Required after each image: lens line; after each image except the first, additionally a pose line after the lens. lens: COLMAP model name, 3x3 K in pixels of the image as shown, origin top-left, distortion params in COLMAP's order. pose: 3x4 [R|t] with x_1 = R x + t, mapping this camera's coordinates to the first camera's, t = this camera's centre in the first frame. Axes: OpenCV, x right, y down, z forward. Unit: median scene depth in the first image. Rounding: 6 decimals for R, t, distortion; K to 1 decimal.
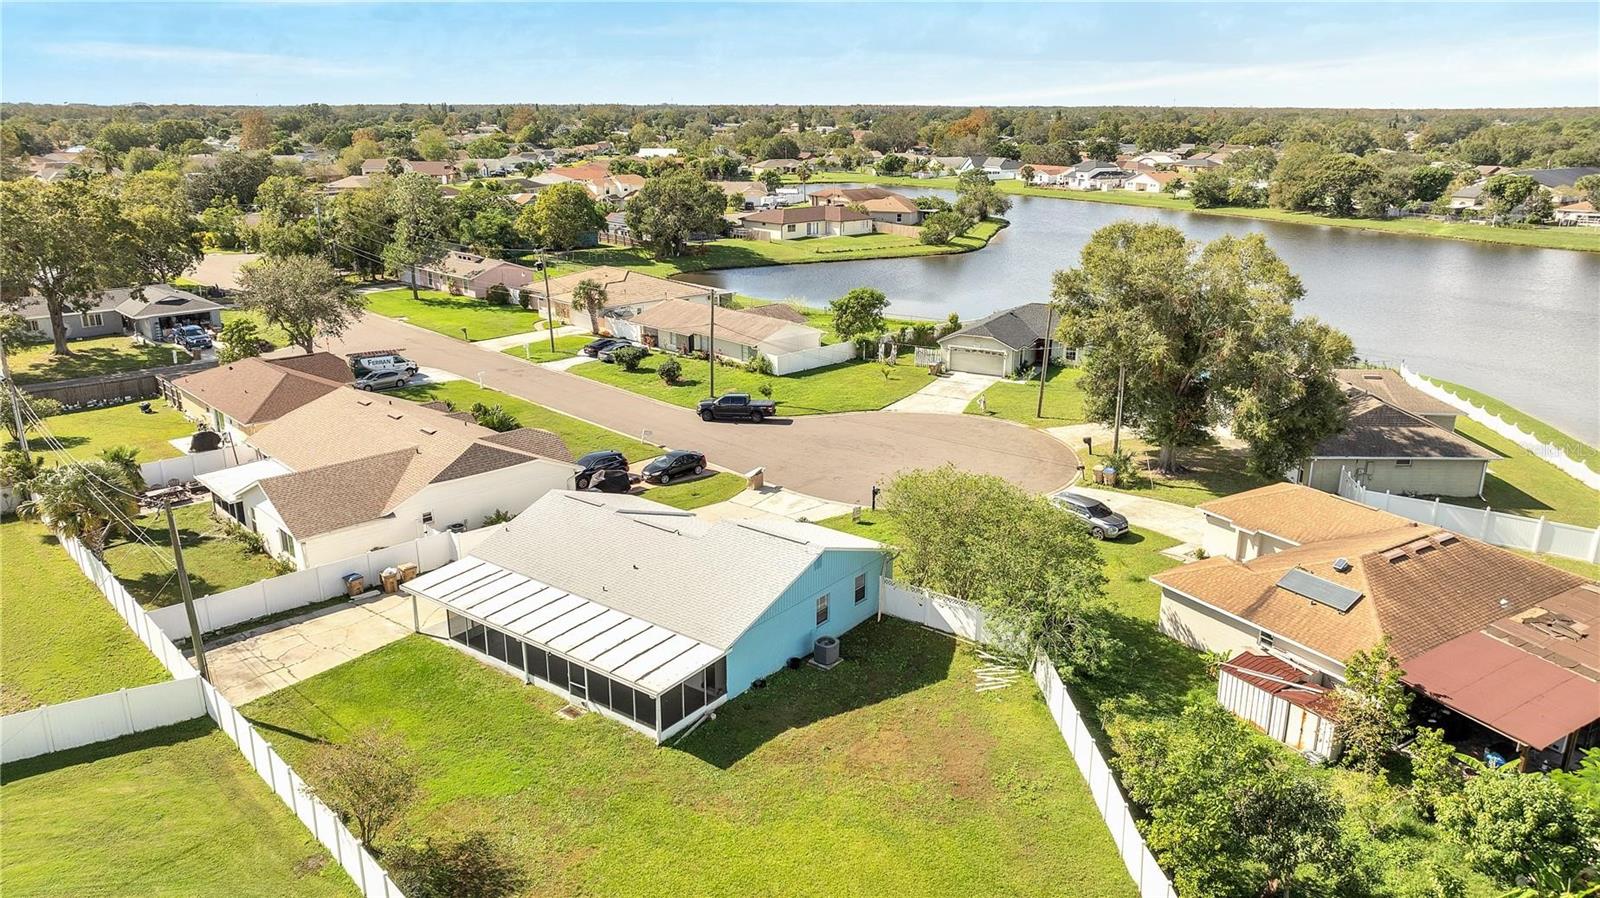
lens RADIAL K [[1127.4, 0, 804.2], [0, 1127.4, 445.1], [0, 0, 1]] dist [-0.021380, 0.003801]
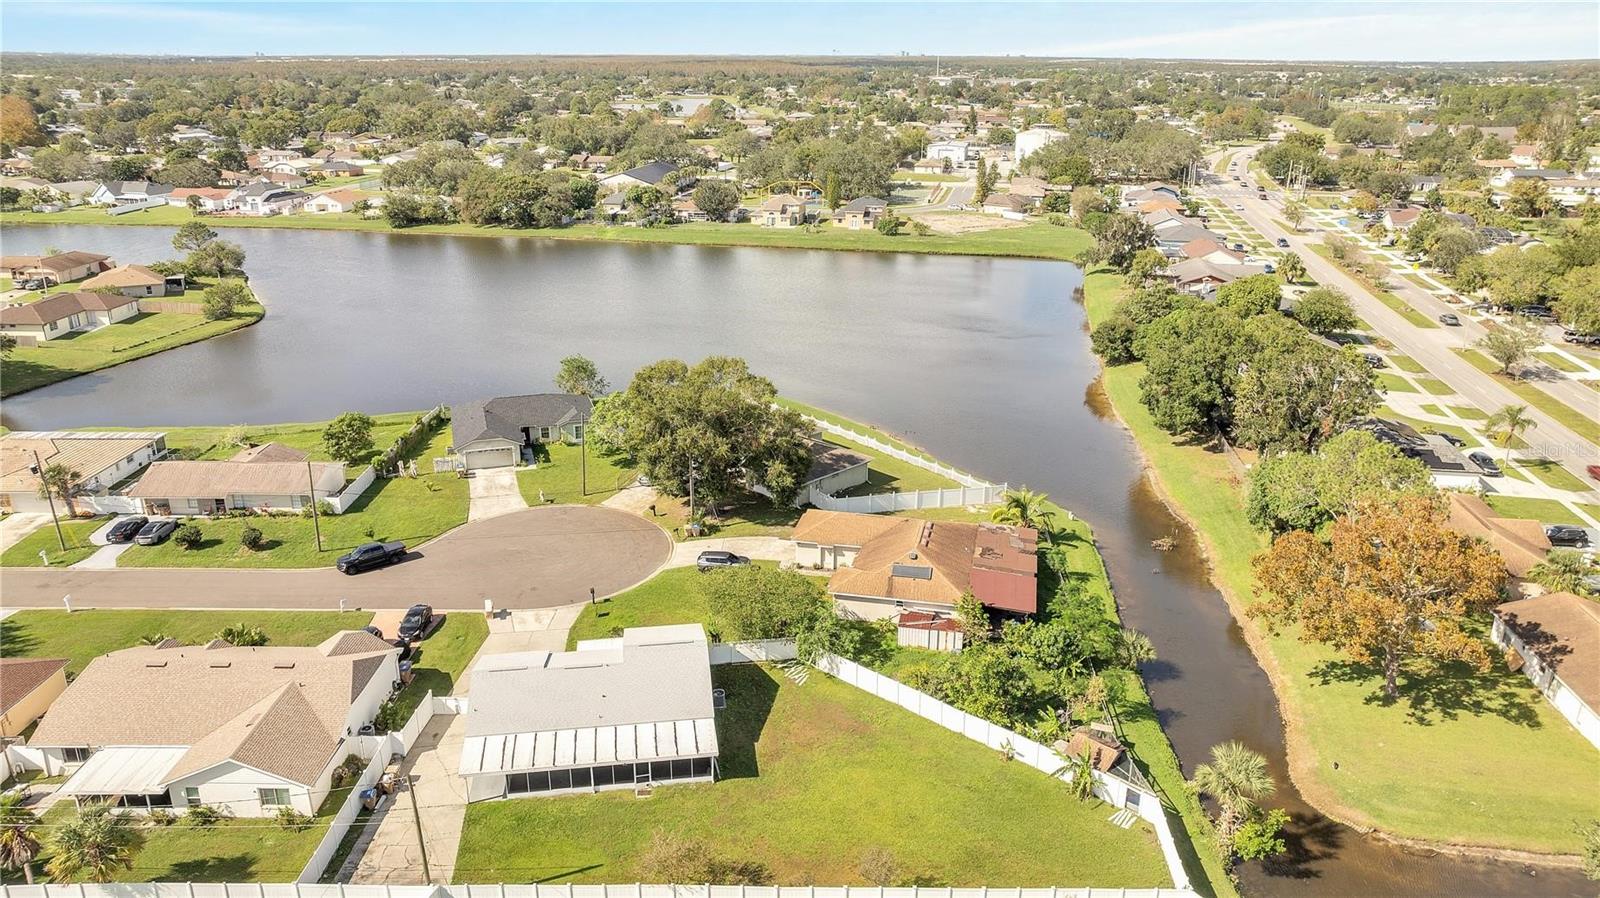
lens RADIAL K [[1127.4, 0, 804.2], [0, 1127.4, 445.1], [0, 0, 1]] dist [-0.021380, 0.003801]
pose [[0.697342, -0.238599, 0.675859, -0.457003], [0.207685, 0.969775, 0.128074, -0.180757], [-0.685989, 0.051055, 0.725818, -0.154912]]
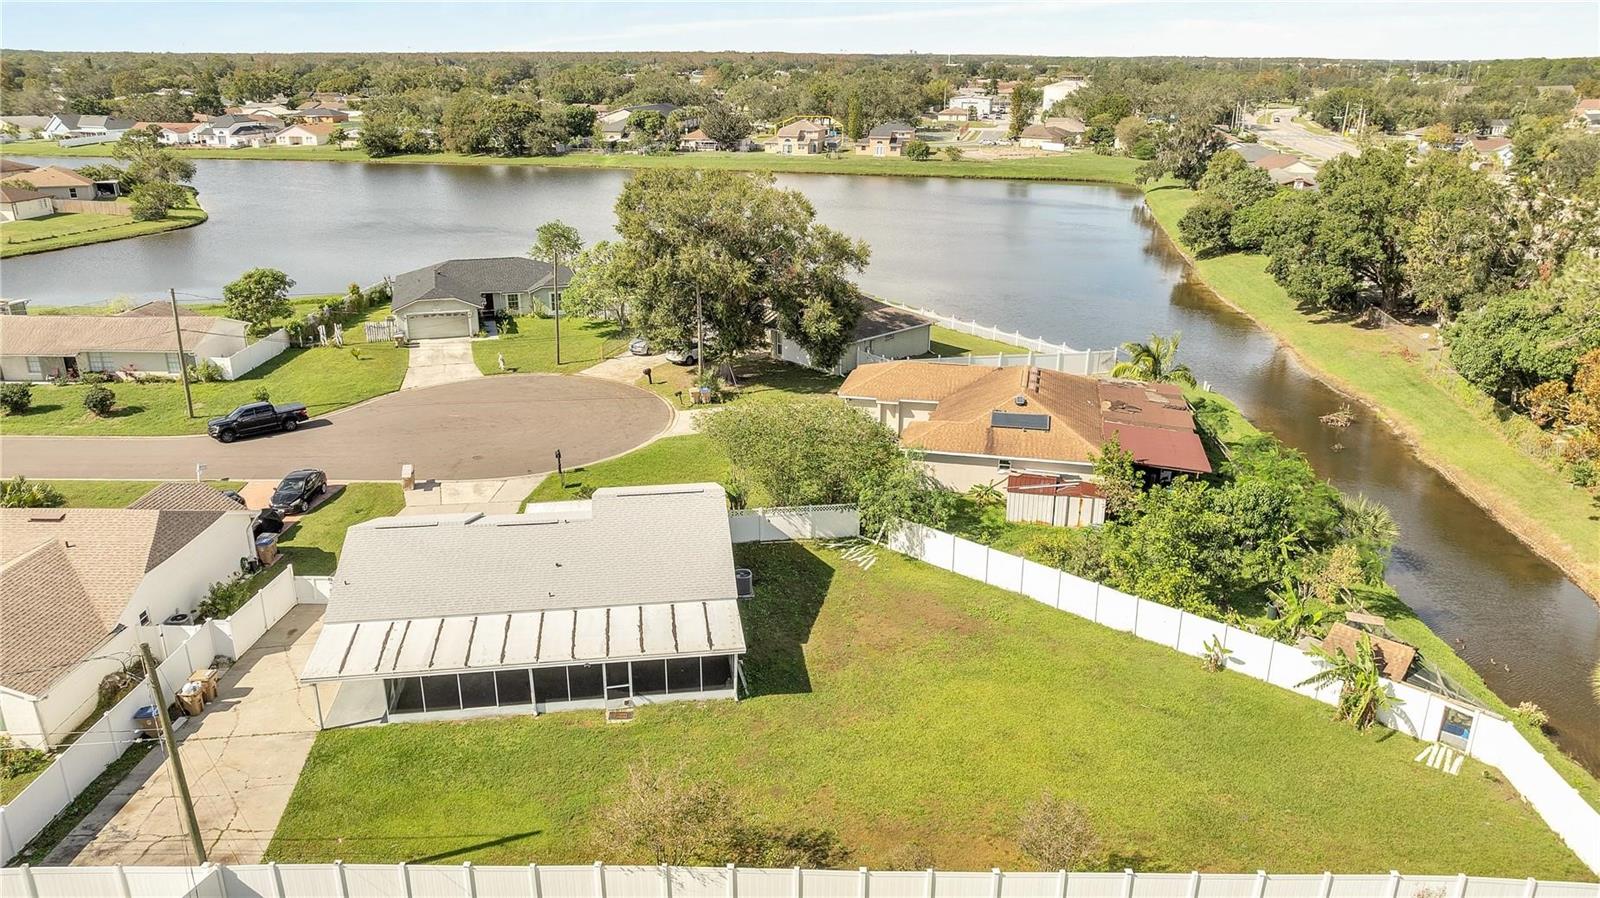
lens RADIAL K [[1127.4, 0, 804.2], [0, 1127.4, 445.1], [0, 0, 1]] dist [-0.021380, 0.003801]
pose [[0.701636, -0.236235, 0.672235, -0.308387], [0.206047, 0.970402, 0.125956, -0.032358], [-0.682093, 0.050137, 0.729545, 0.085854]]
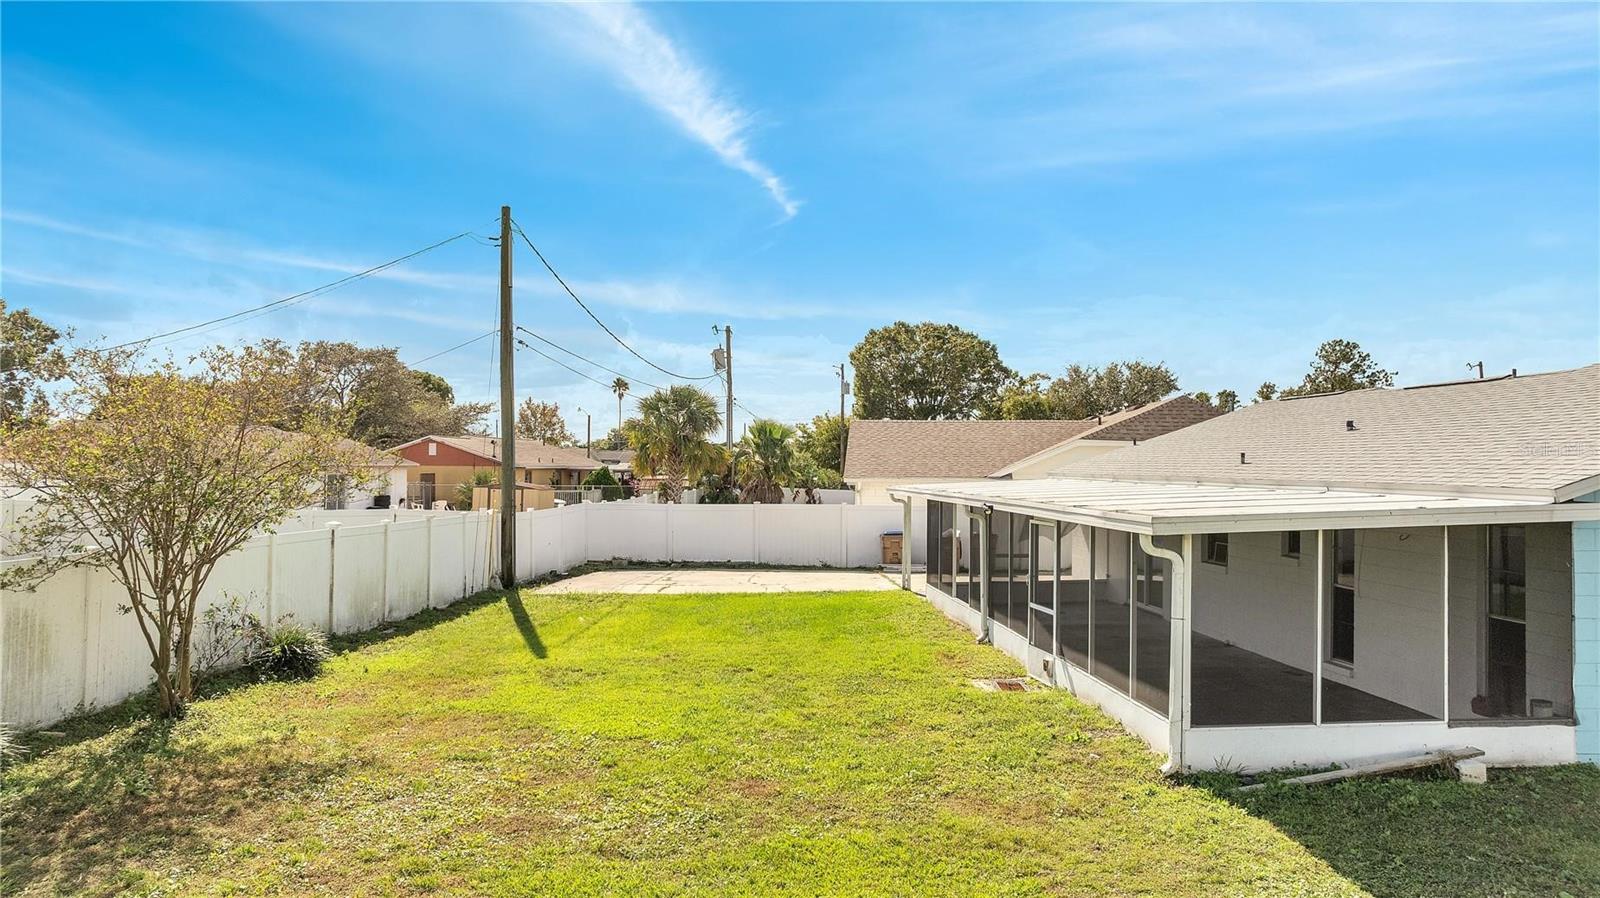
lens RADIAL K [[1127.4, 0, 804.2], [0, 1127.4, 445.1], [0, 0, 1]] dist [-0.021380, 0.003801]
pose [[0.665080, -0.003833, -0.746762, -0.000130], [-0.222194, 0.953681, -0.202785, 0.113194], [0.712951, 0.300794, 0.633423, 0.328541]]
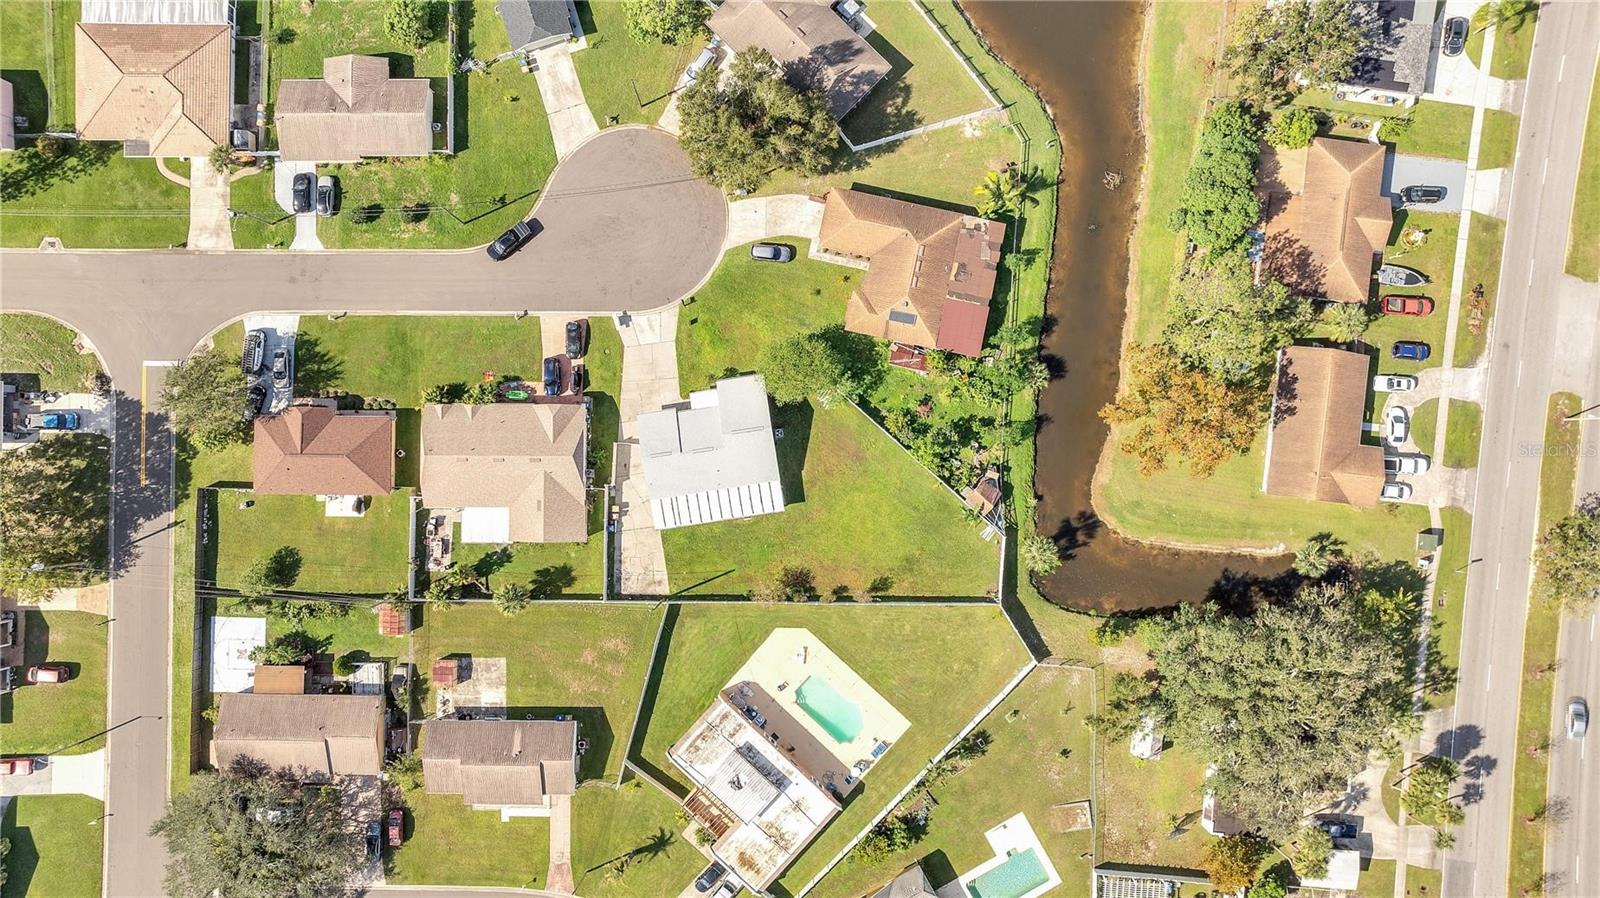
lens RADIAL K [[1127.4, 0, 804.2], [0, 1127.4, 445.1], [0, 0, 1]] dist [-0.021380, 0.003801]
pose [[0.696819, -0.717197, -0.008478, 0.034024], [0.225849, 0.208183, 0.951658, -1.247926], [-0.680761, -0.665048, 0.307044, 0.027379]]
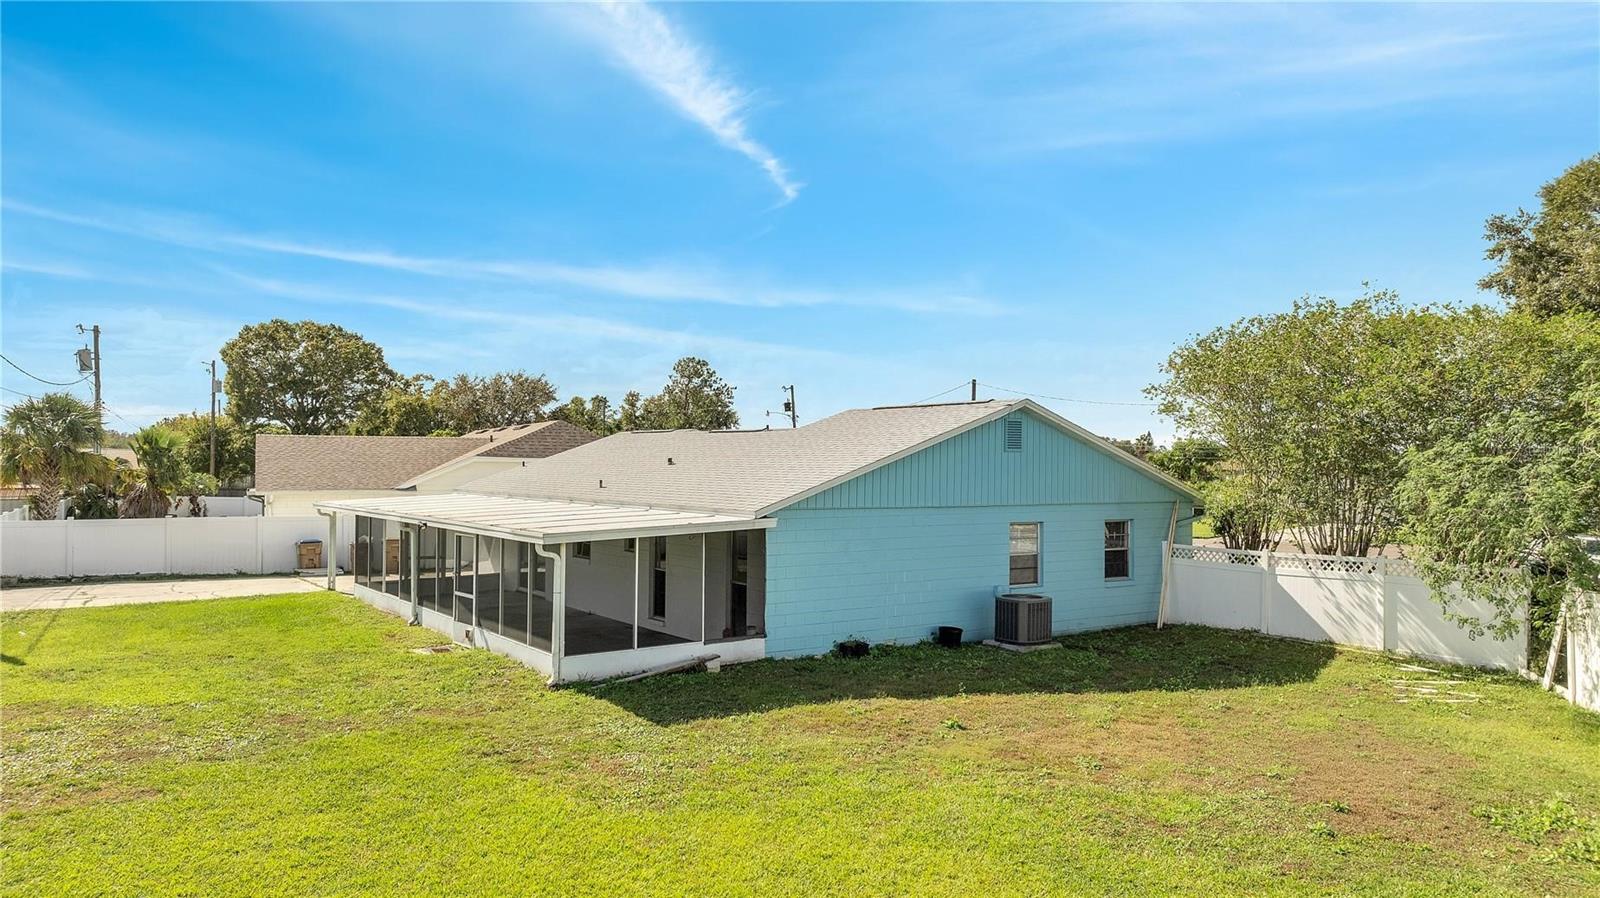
lens RADIAL K [[1127.4, 0, 804.2], [0, 1127.4, 445.1], [0, 0, 1]] dist [-0.021380, 0.003801]
pose [[0.953940, 0.005767, -0.299941, 0.034982], [-0.095672, 0.953458, -0.285944, 0.124470], [0.284332, 0.301469, 0.910094, 0.267064]]
